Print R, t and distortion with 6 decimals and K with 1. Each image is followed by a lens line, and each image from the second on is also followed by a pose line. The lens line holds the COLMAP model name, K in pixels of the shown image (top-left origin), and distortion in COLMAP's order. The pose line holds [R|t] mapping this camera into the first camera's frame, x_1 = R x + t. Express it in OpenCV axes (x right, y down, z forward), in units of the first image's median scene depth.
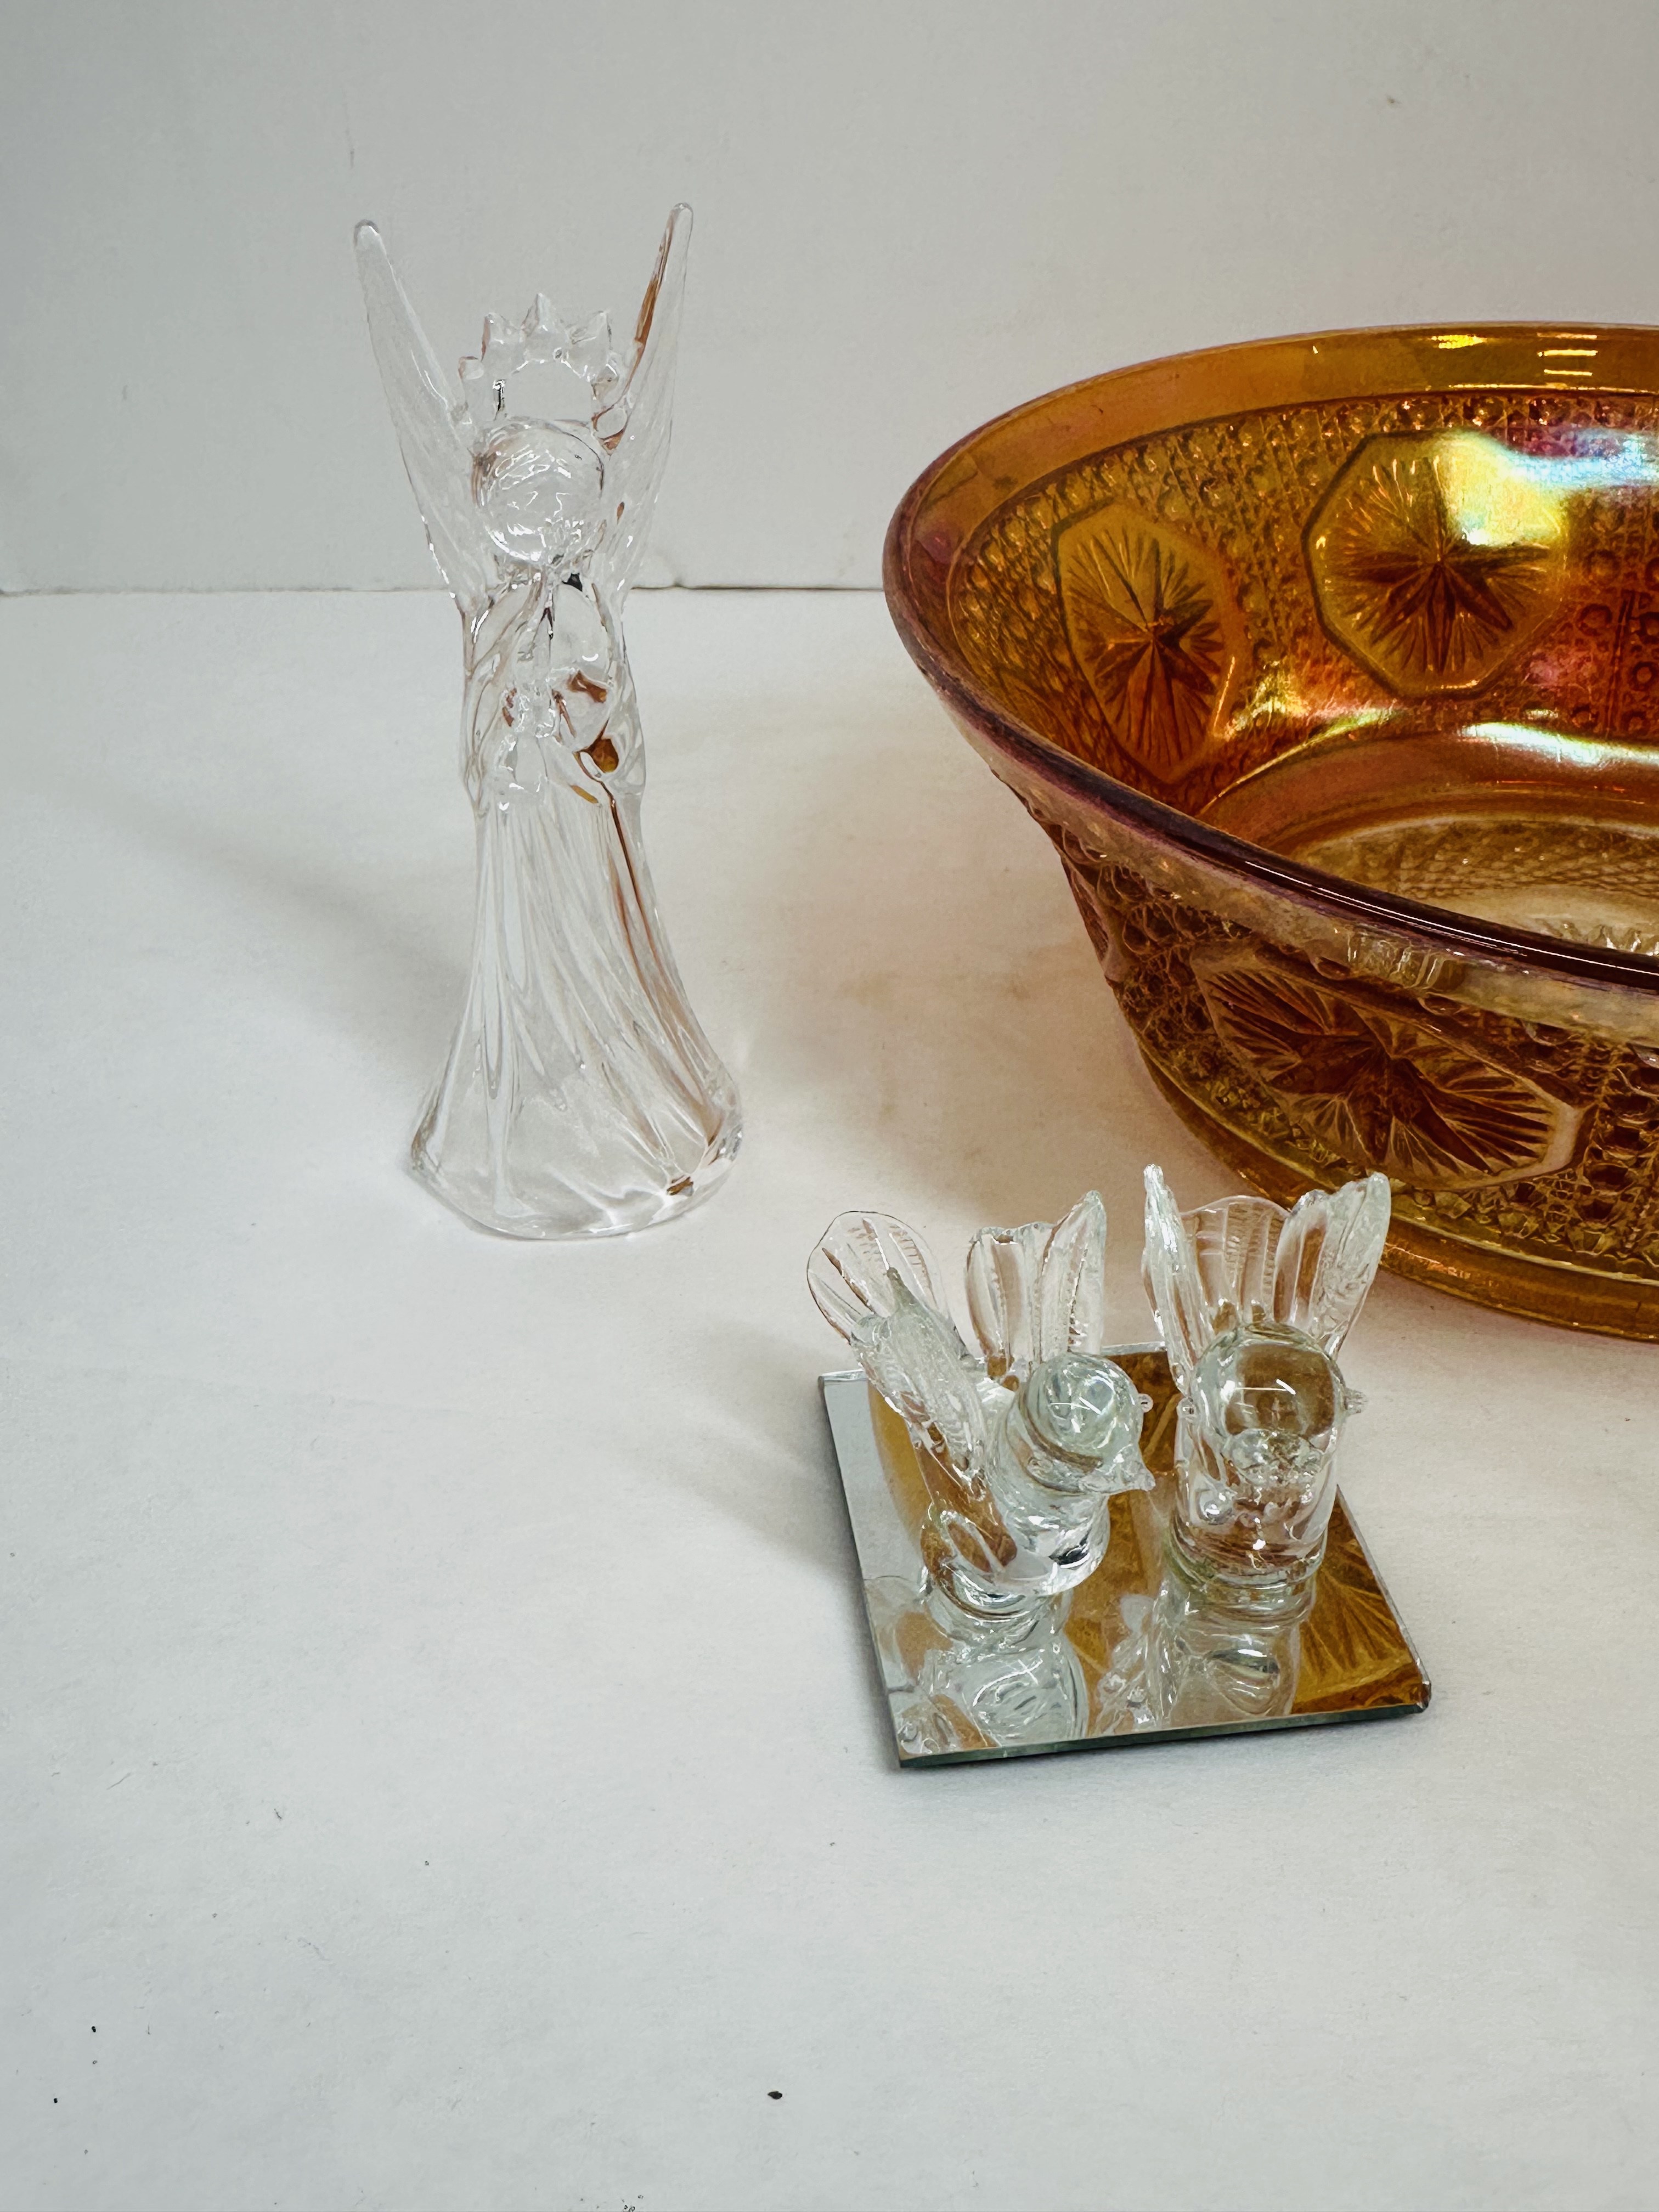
lens RADIAL K [[2185.4, 0, 811.0], [0, 2185.4, 1103.9], [0, 0, 1]] dist [-0.007532, 0.000000]
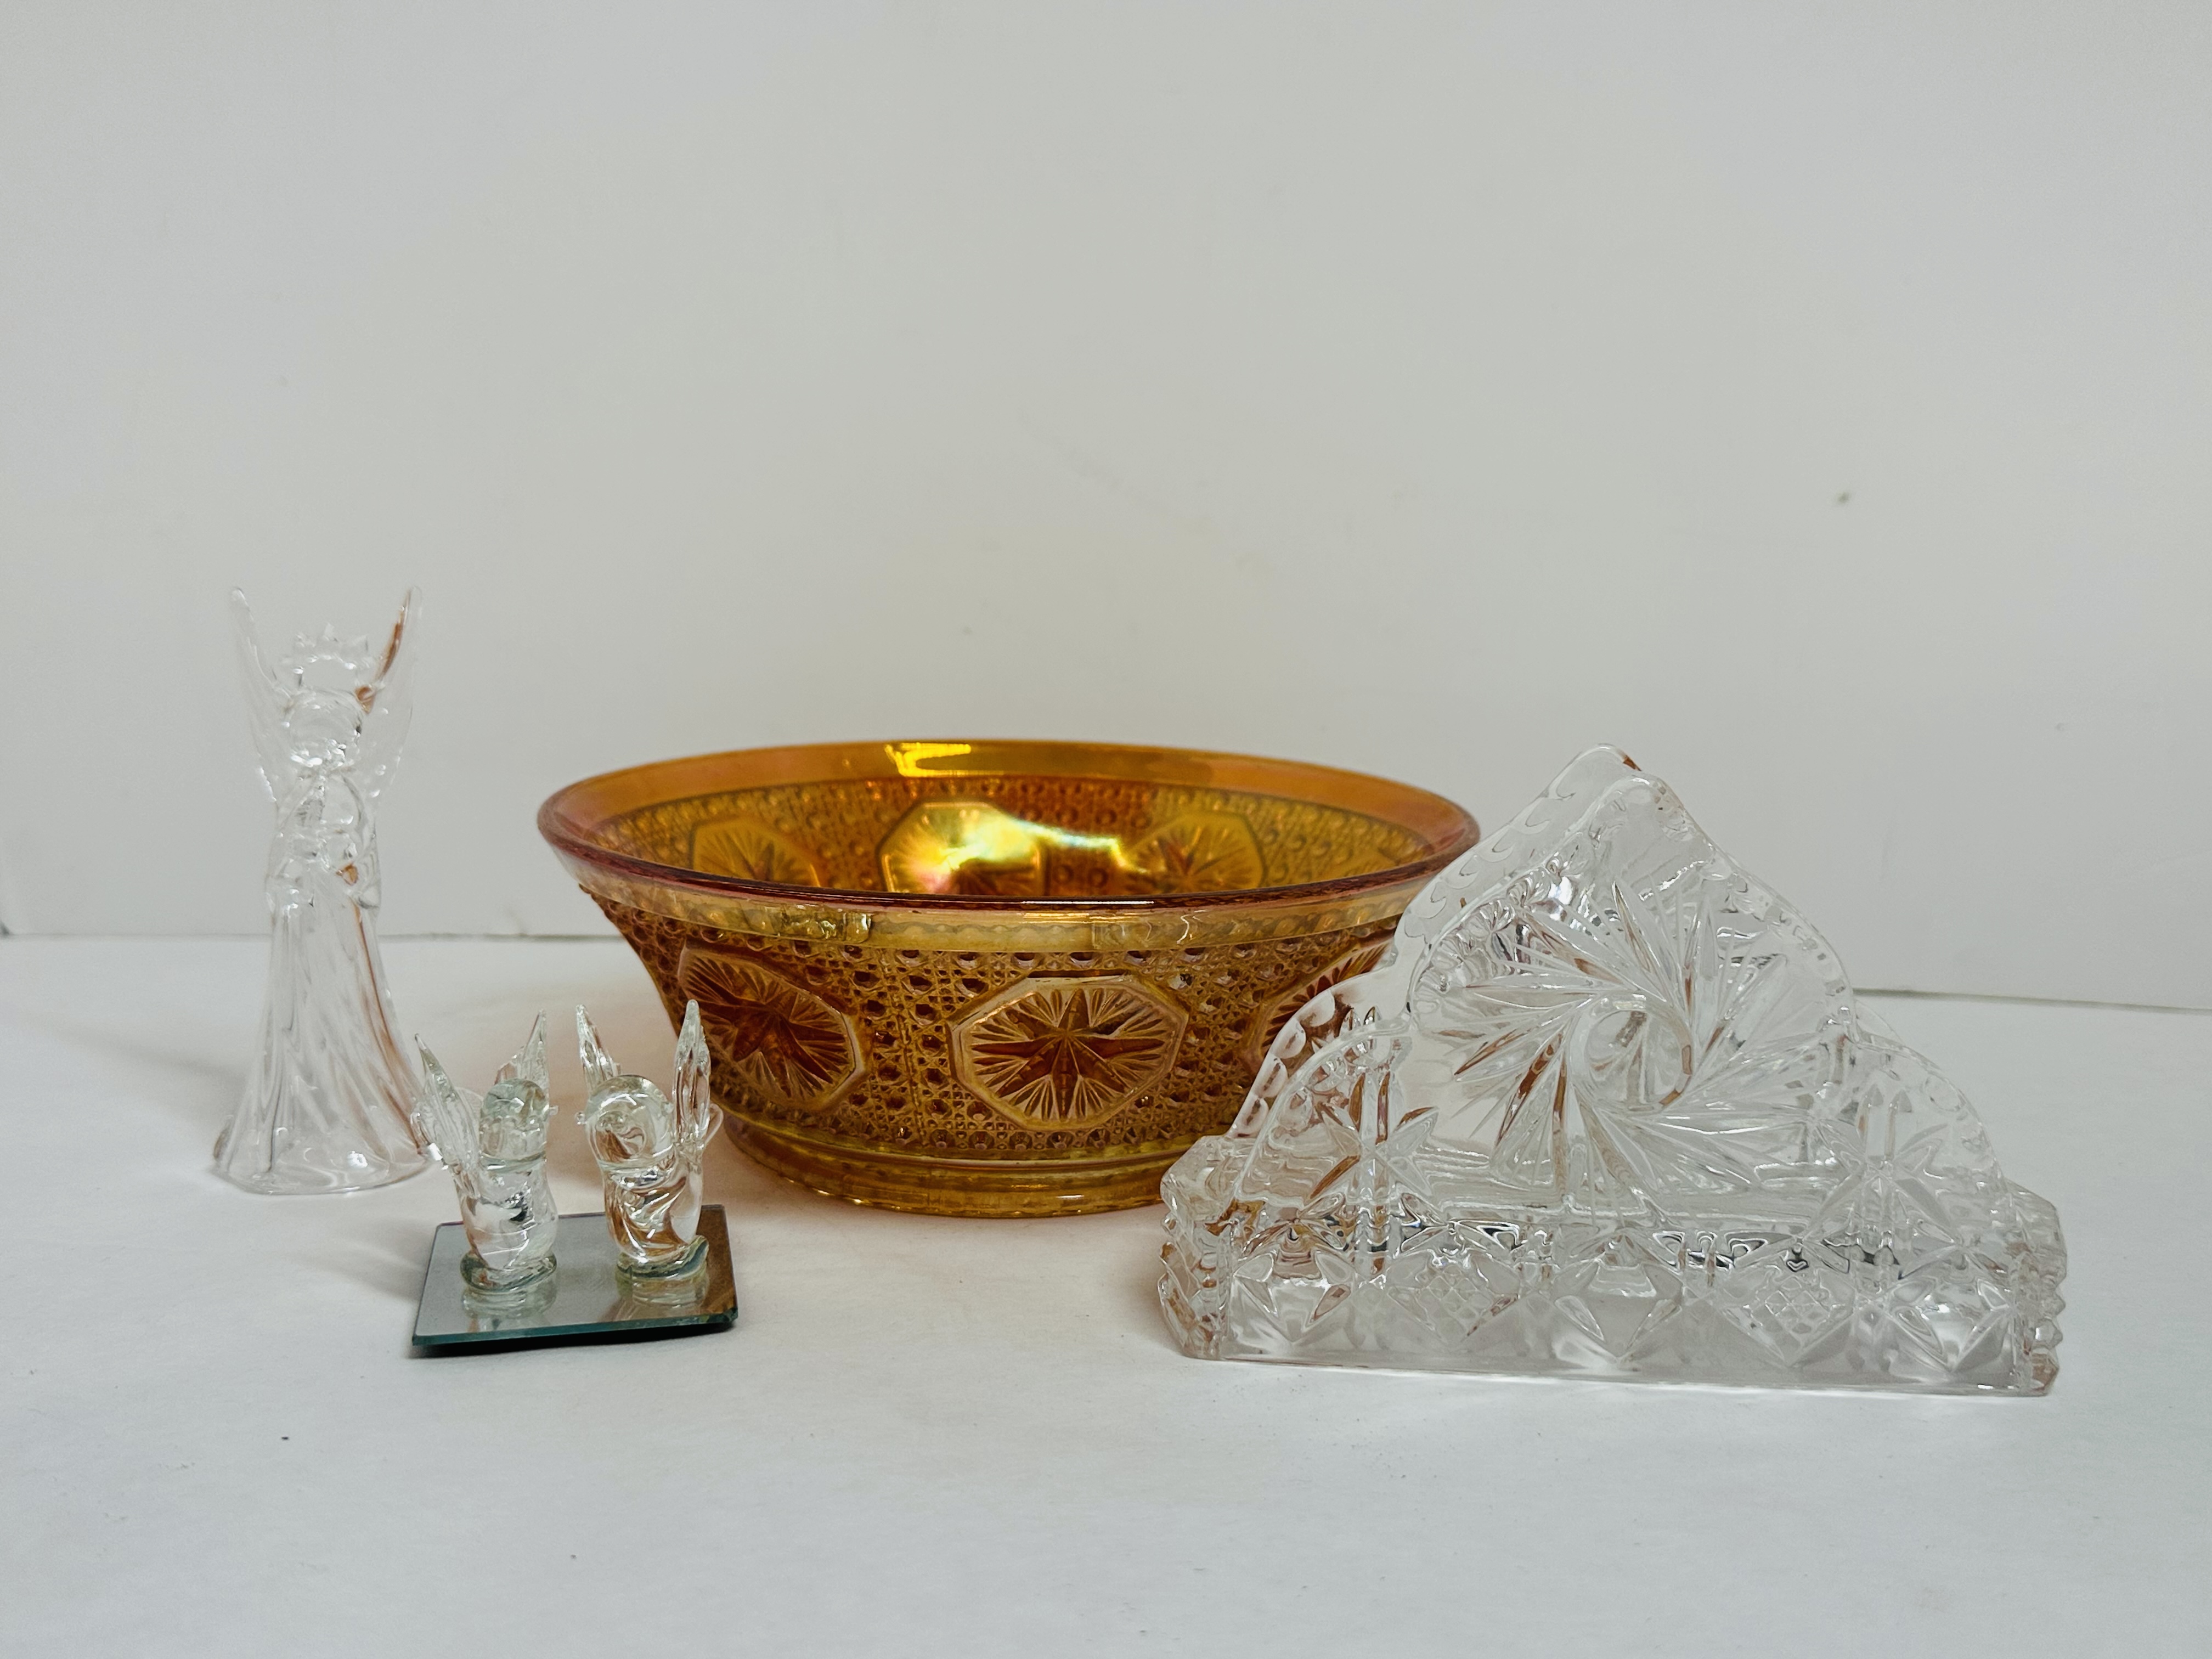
lens RADIAL K [[2035.6, 0, 1112.1], [0, 2035.6, 852.4], [0, 0, 1]] dist [-0.005278, 0.000000]
pose [[0.992849, 0.013747, 0.118584, 0.229055], [0.034297, 0.918622, -0.393647, 0.346602], [-0.114345, 0.394899, 0.911581, -0.390136]]
